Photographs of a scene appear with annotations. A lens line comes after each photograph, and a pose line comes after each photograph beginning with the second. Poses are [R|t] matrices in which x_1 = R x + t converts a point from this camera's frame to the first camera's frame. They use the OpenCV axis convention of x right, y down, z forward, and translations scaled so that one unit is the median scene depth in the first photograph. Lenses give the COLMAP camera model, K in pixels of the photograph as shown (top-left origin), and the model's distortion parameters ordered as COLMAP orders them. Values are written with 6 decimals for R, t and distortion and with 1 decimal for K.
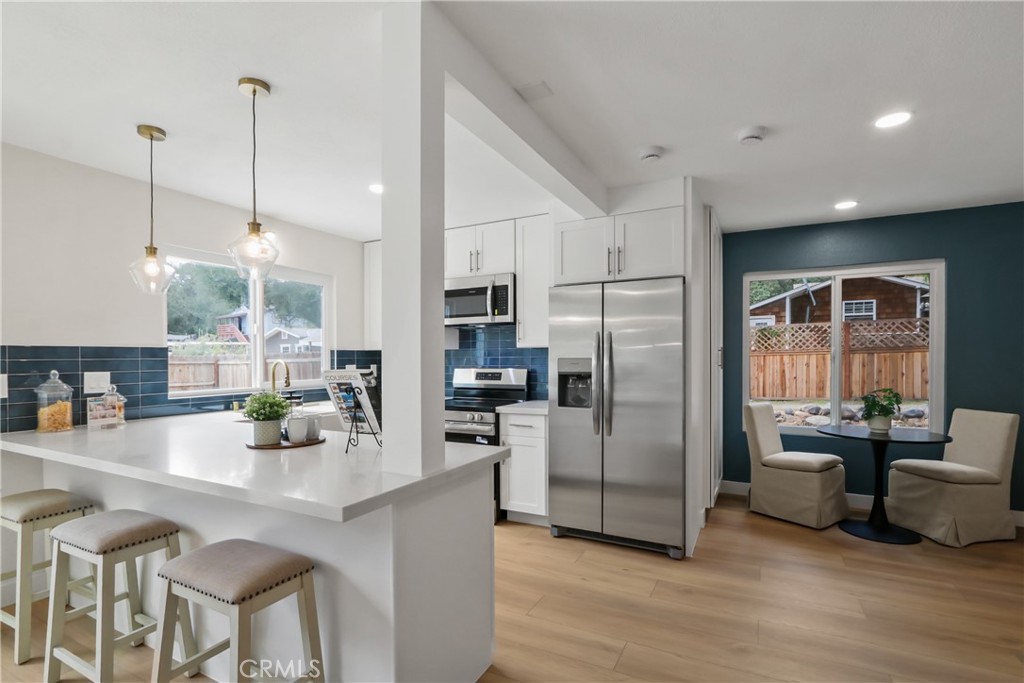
lens RADIAL K [[479.0, 0, 512.1], [0, 479.0, 364.1], [0, 0, 1]] dist [-0.012181, -0.000747]
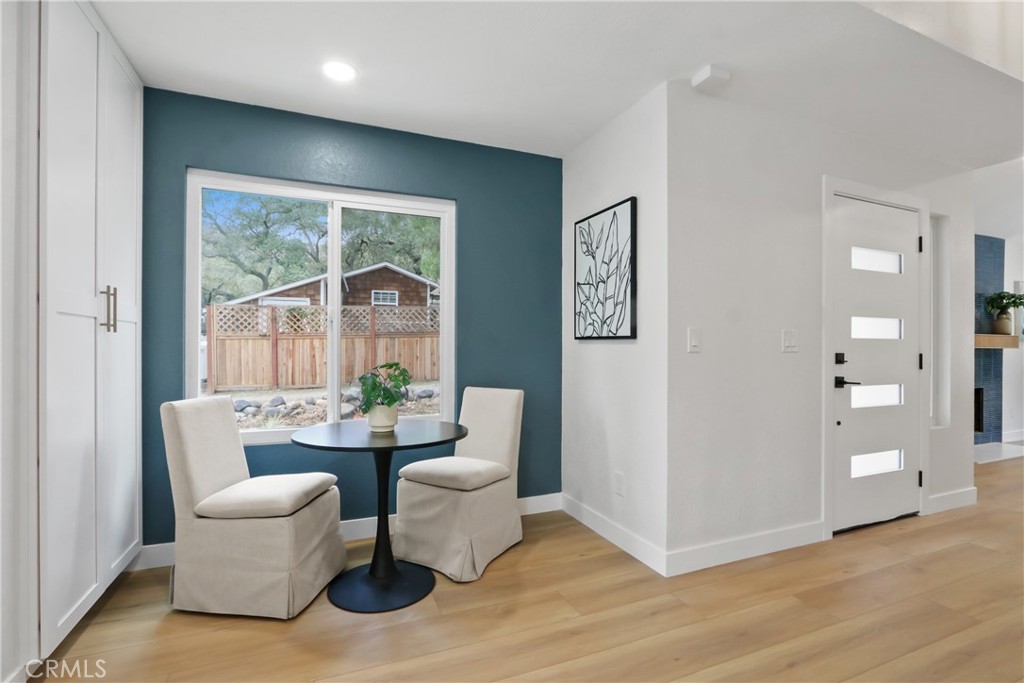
lens RADIAL K [[467.7, 0, 511.0], [0, 467.7, 350.3], [0, 0, 1]] dist [-0.004155, -0.000269]
pose [[0.634619, 0.002549, 0.772821, 0.194895], [0.004060, 0.999970, -0.006632, 0.019487], [-0.772814, 0.007346, 0.634590, 0.229310]]
